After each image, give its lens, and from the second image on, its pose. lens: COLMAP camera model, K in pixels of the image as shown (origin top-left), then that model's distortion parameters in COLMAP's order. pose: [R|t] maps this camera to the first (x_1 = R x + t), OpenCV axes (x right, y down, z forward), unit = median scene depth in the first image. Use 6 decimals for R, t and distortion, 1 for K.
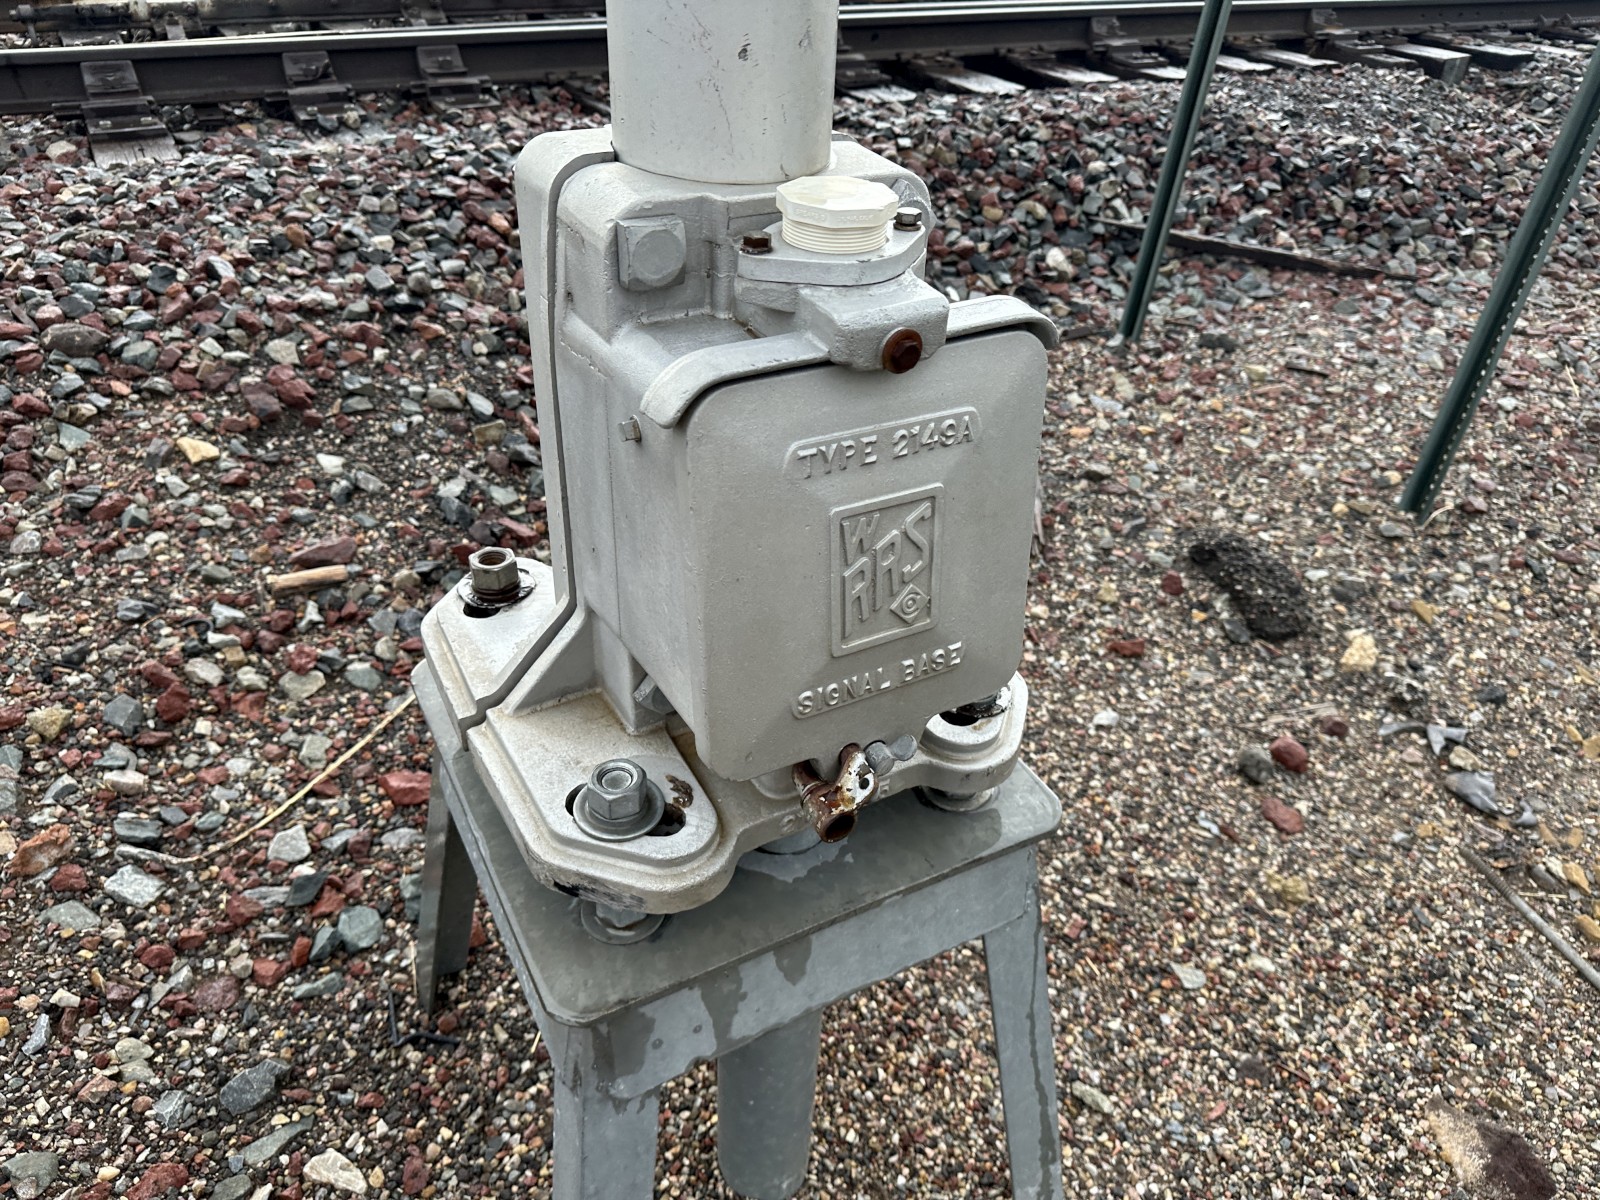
lens RADIAL K [[1113.9, 0, 786.8], [0, 1113.9, 600.3], [0, 0, 1]] dist [0.035508, -0.037268]
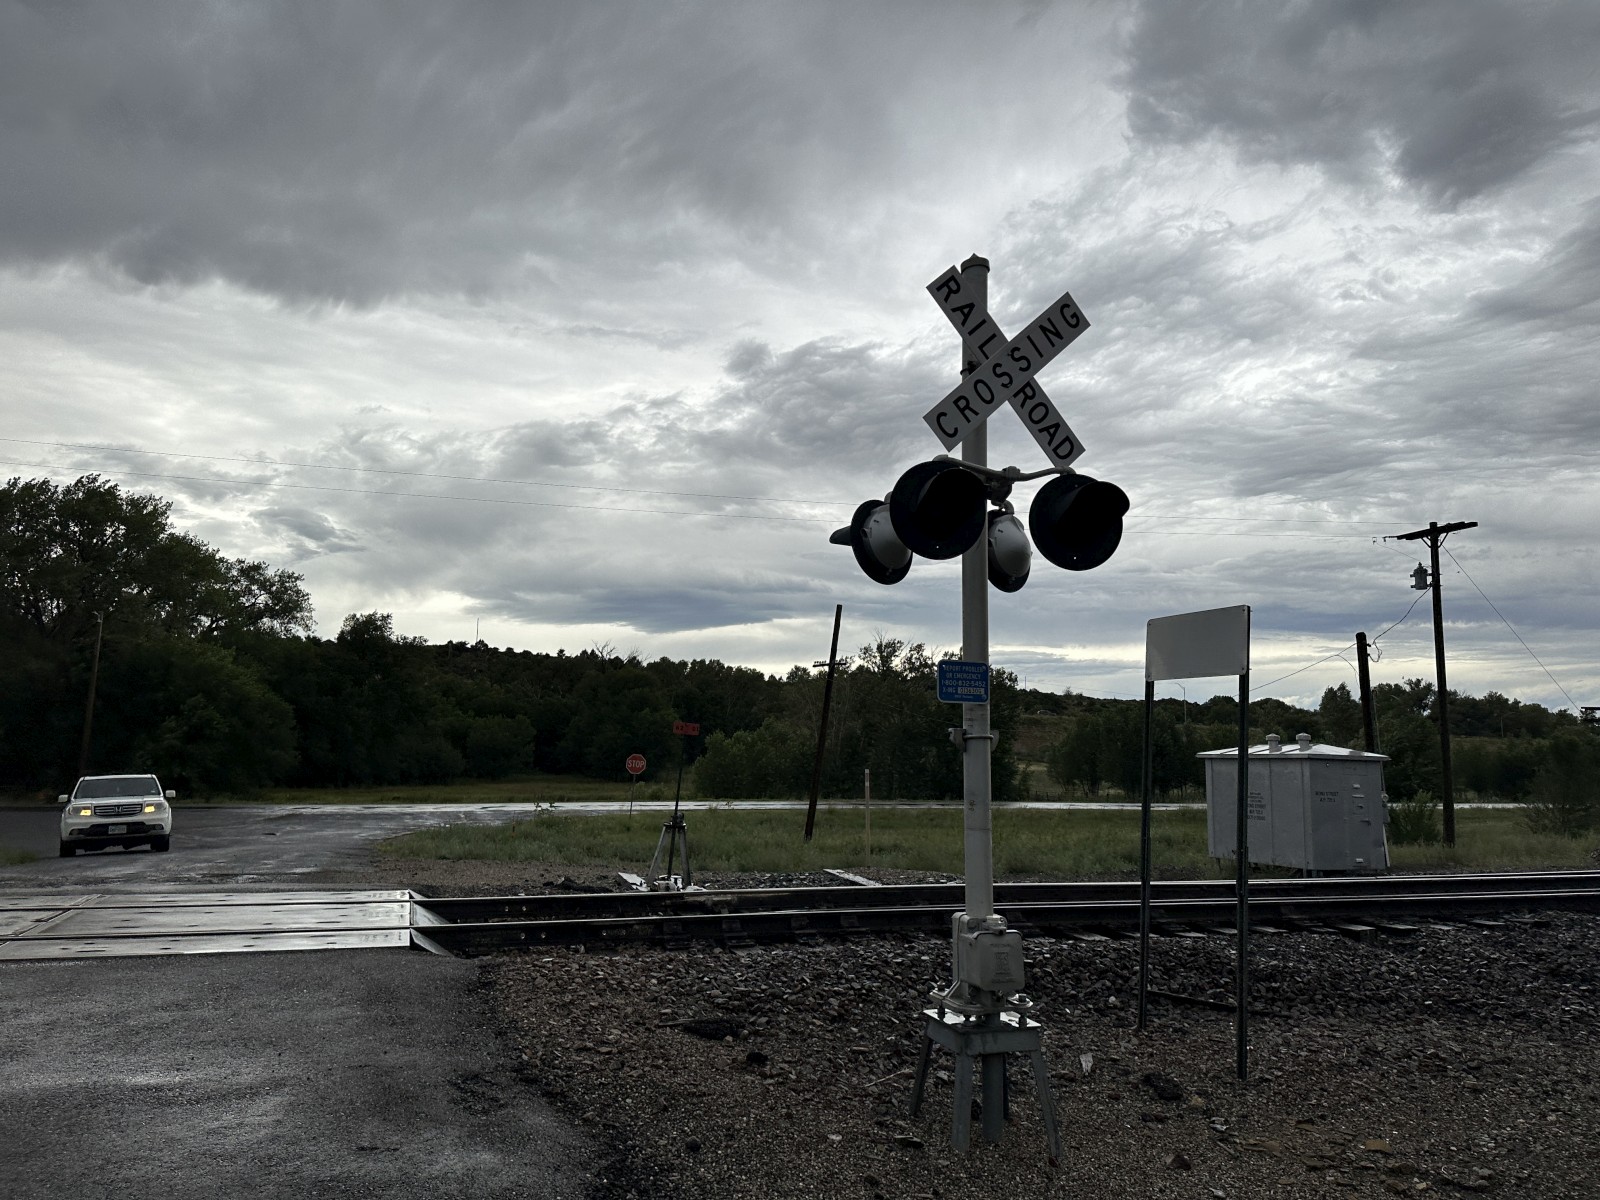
lens RADIAL K [[1090.6, 0, 809.3], [0, 1090.6, 583.1], [0, 0, 1]] dist [0.039815, -0.045094]
pose [[0.985536, -0.050573, -0.161746, 0.026166], [-0.077224, 0.715562, -0.694267, 0.662813], [0.150850, 0.696716, 0.701307, -1.223367]]
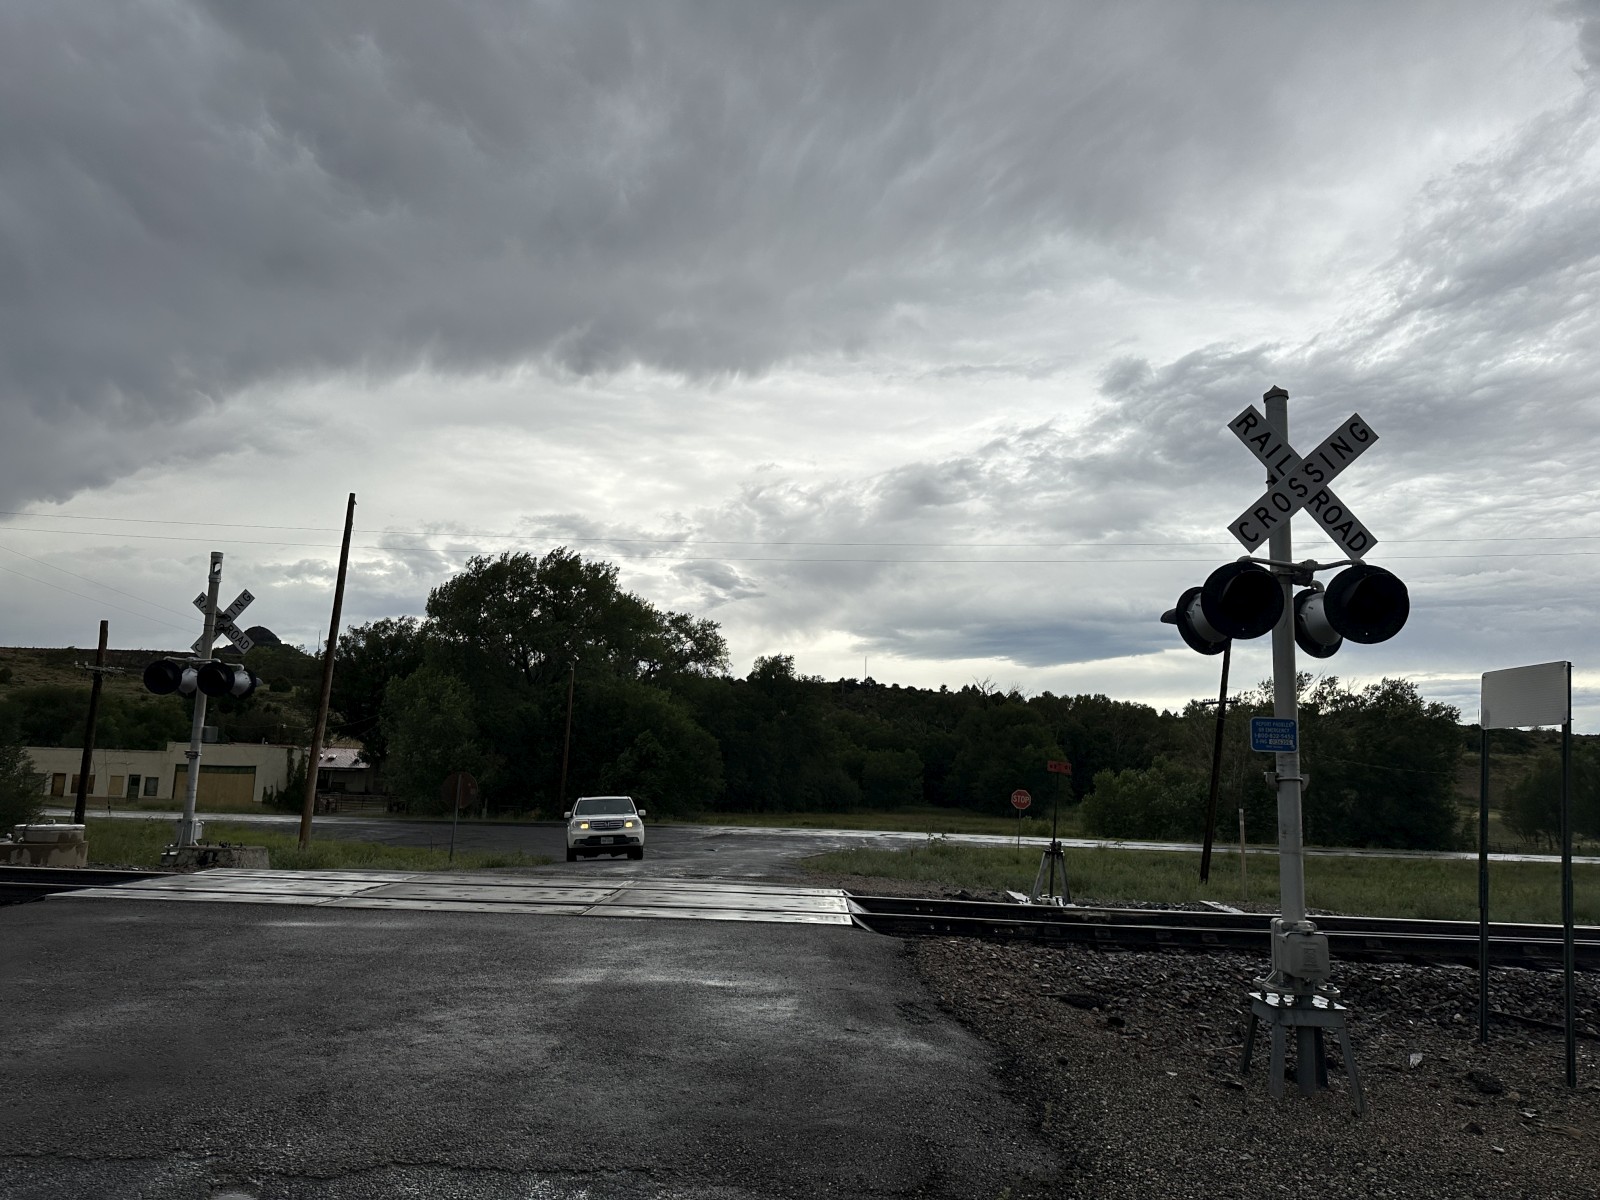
lens RADIAL K [[1113.9, 0, 786.8], [0, 1113.9, 600.3], [0, 0, 1]] dist [0.035508, -0.037268]
pose [[0.862714, -0.091202, -0.497401, 0.252814], [-0.290969, 0.714946, -0.635759, 1.023309], [0.413597, 0.693206, 0.590257, -1.711731]]
